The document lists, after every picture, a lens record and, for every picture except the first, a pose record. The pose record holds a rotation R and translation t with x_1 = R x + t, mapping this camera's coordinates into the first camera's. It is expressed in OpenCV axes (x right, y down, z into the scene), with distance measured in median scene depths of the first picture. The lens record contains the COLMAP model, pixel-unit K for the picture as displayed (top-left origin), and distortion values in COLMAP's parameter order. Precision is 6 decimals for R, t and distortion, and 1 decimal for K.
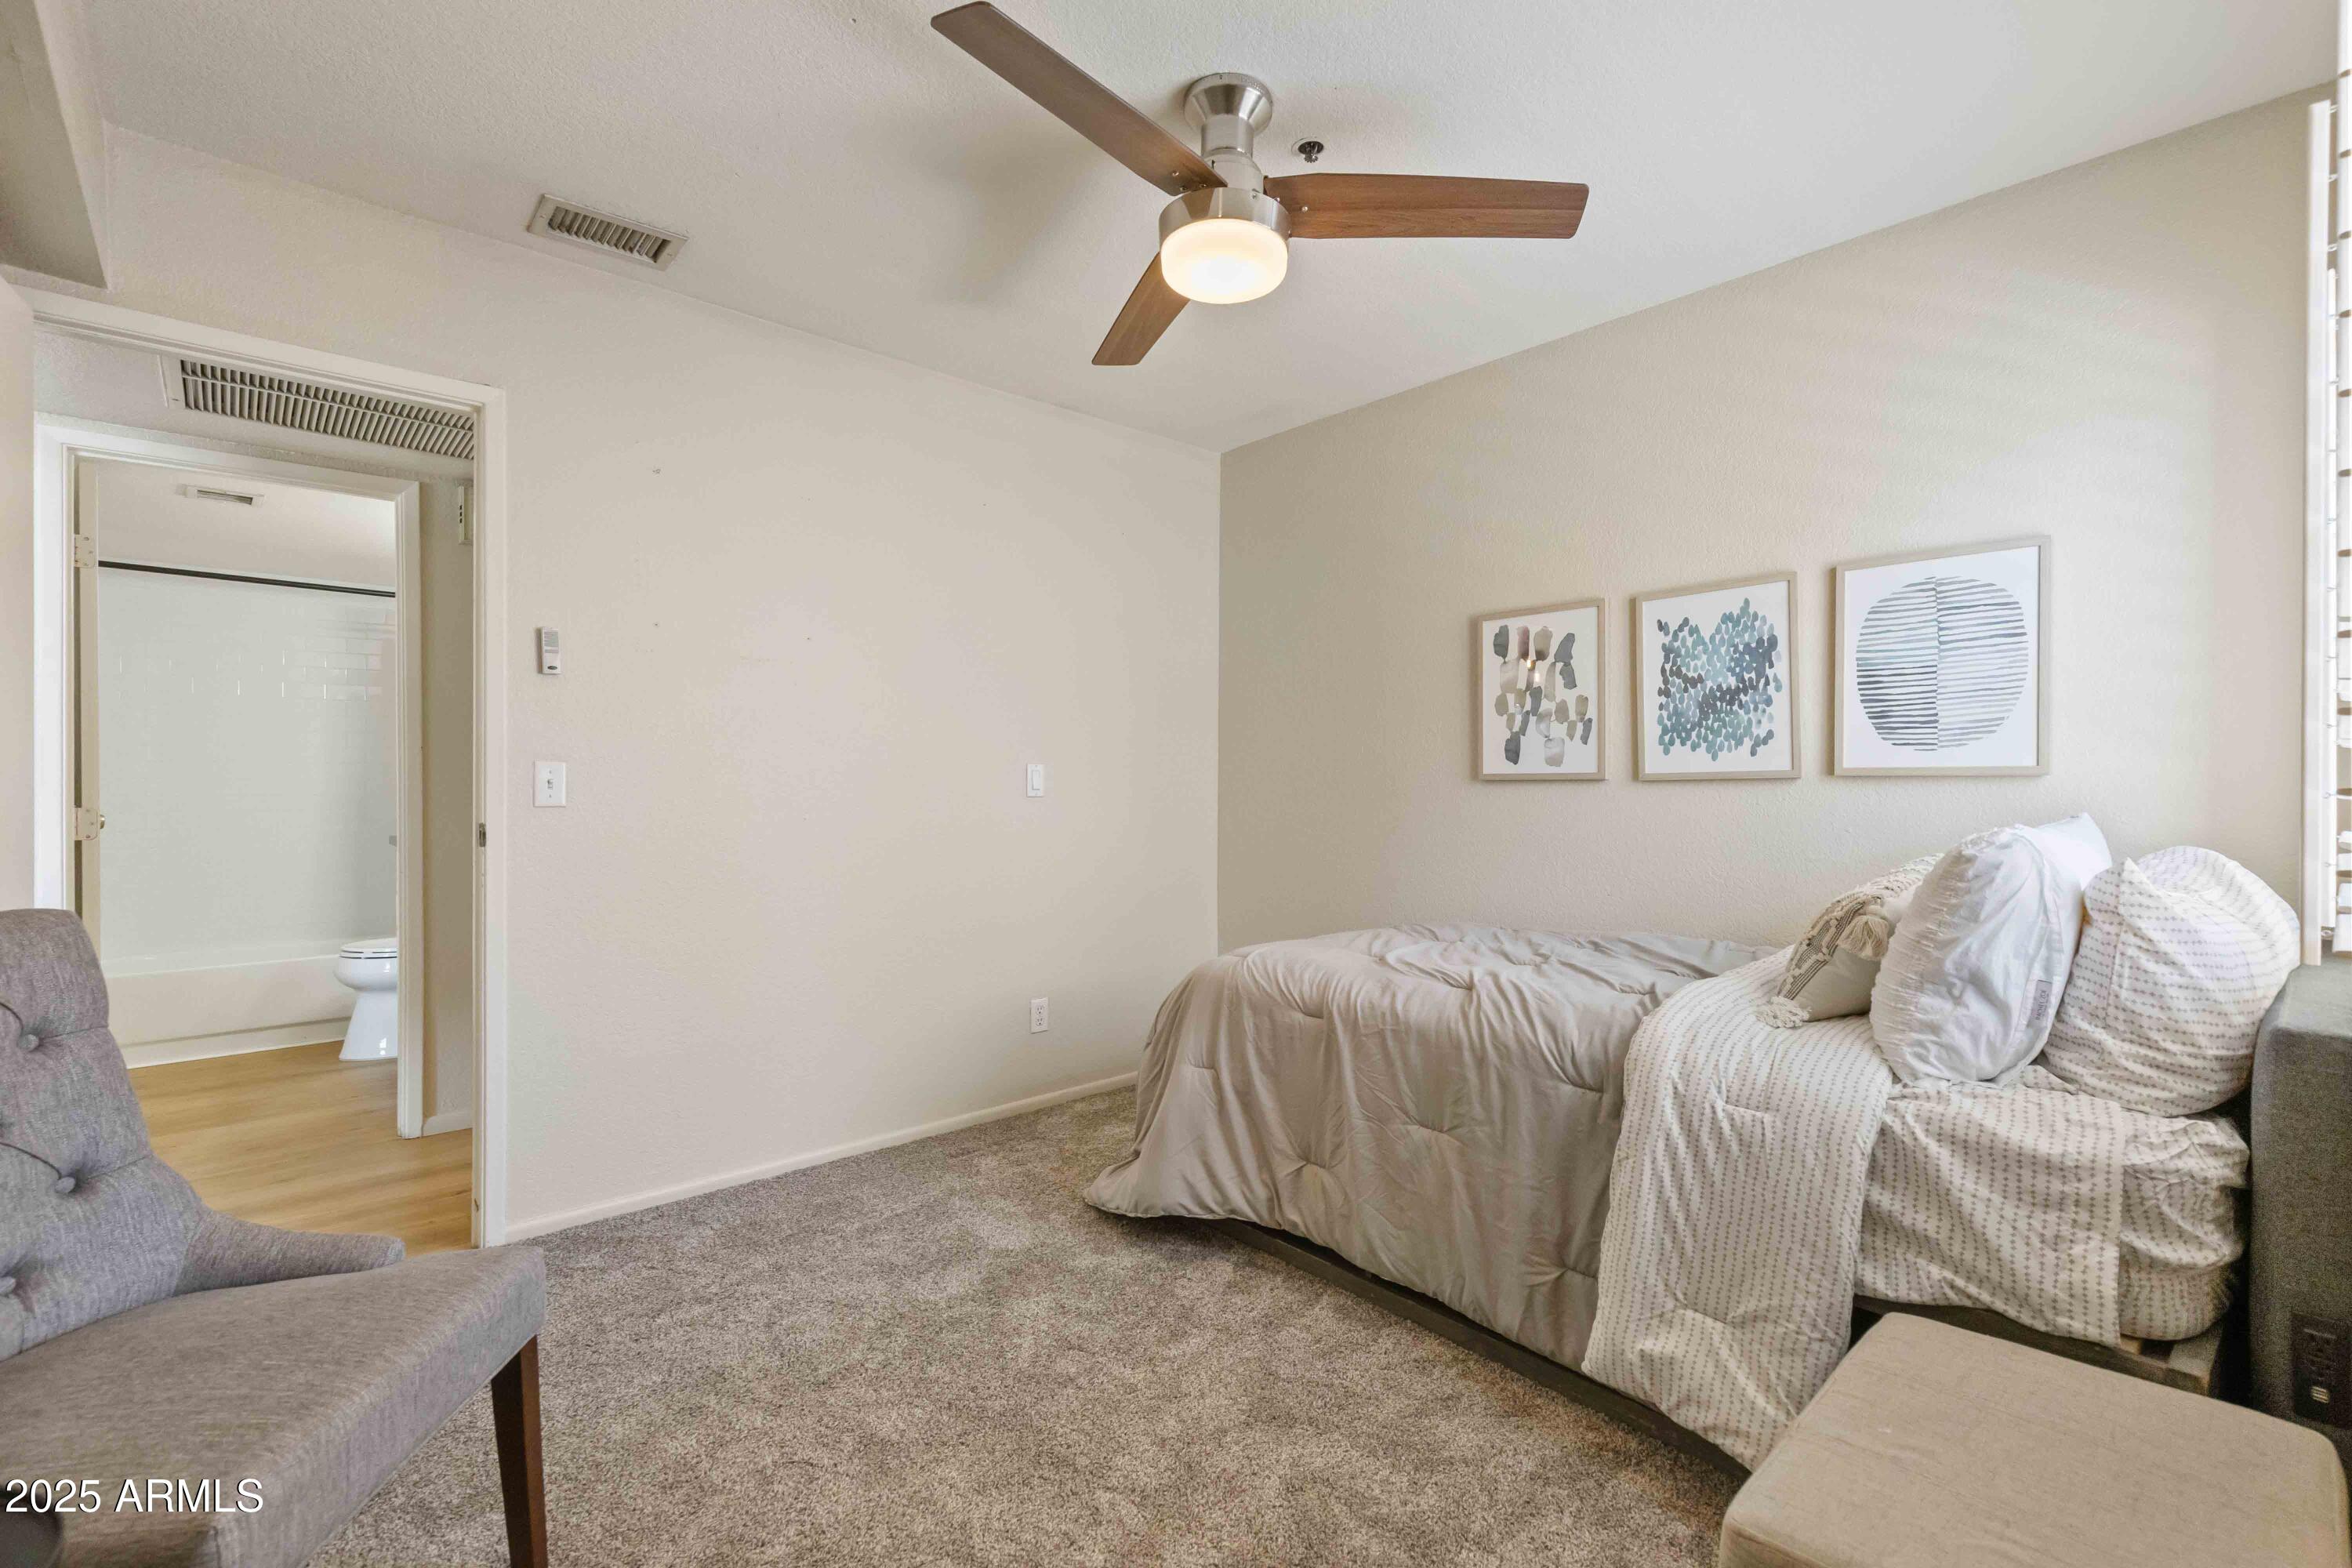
lens RADIAL K [[1040.9, 0, 1211.0], [0, 1040.9, 795.0], [0, 0, 1]] dist [-0.000150, 0.000485]
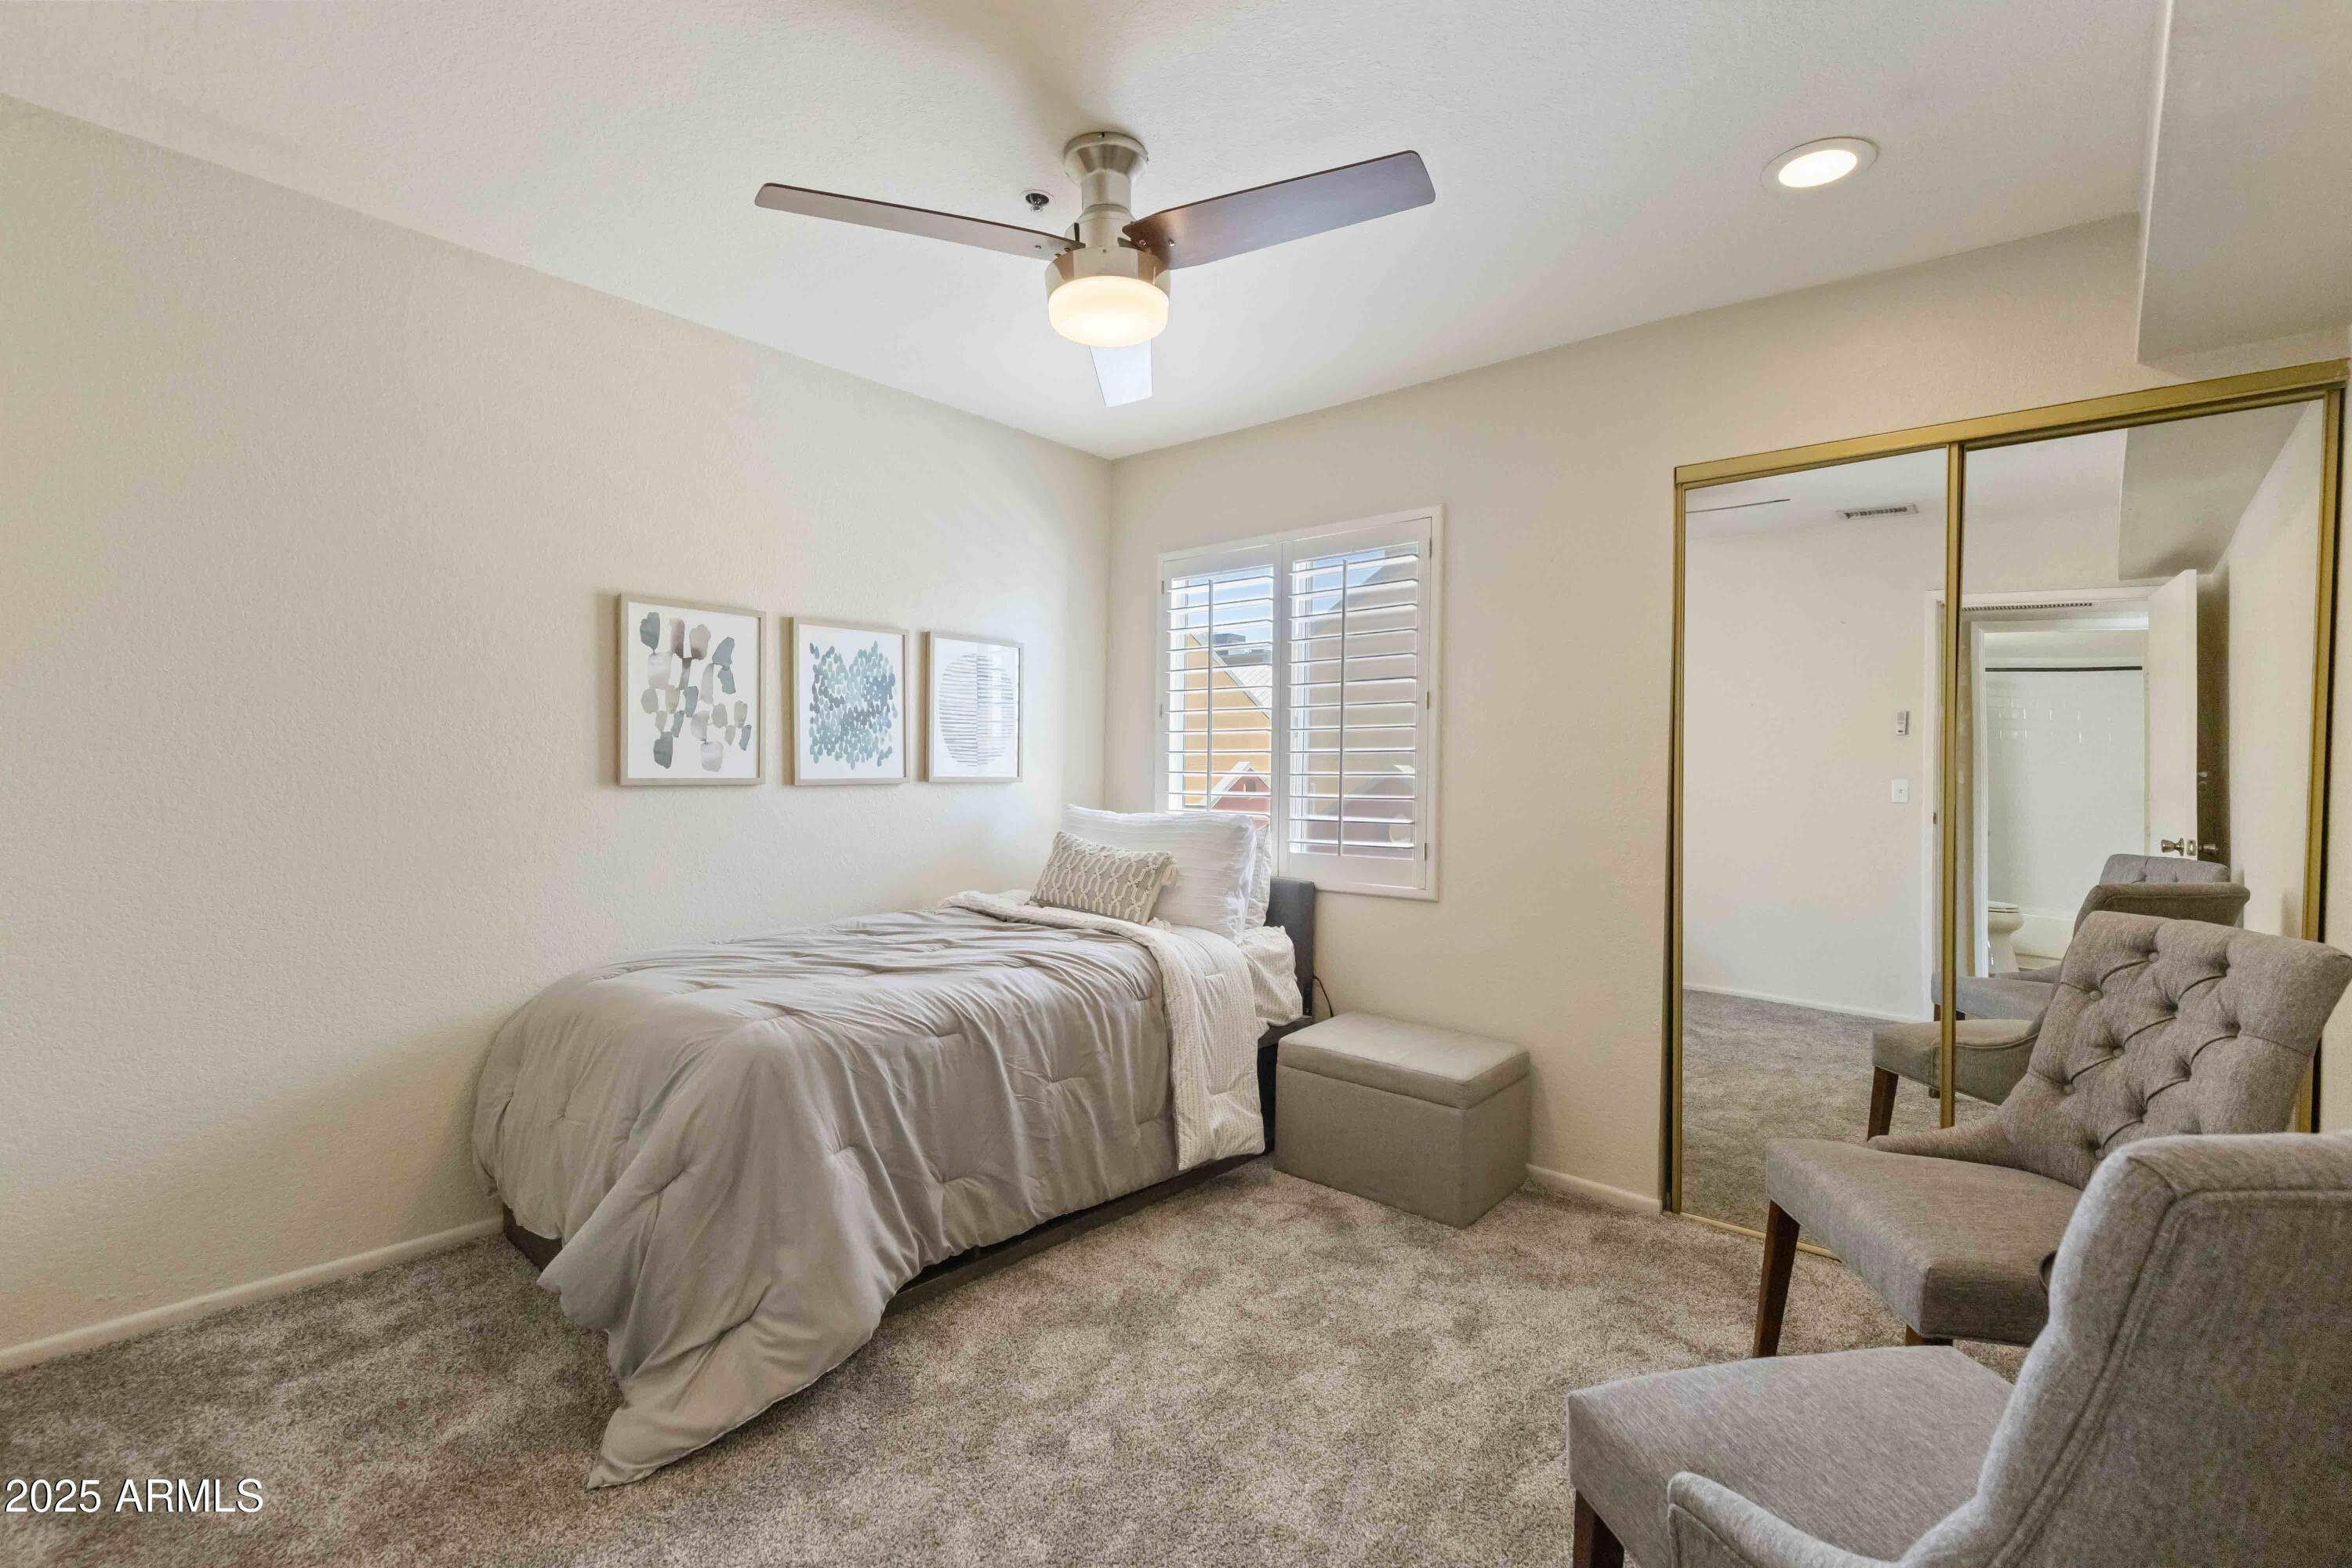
lens RADIAL K [[1038.3, 0, 1184.8], [0, 1038.3, 786.1], [0, 0, 1]] dist [0.001448, 0.000170]
pose [[-0.111849, -0.019083, 0.993542, -0.743696], [-0.004412, 0.999815, 0.018706, -0.036462], [-0.993715, -0.002291, -0.111912, 0.728097]]
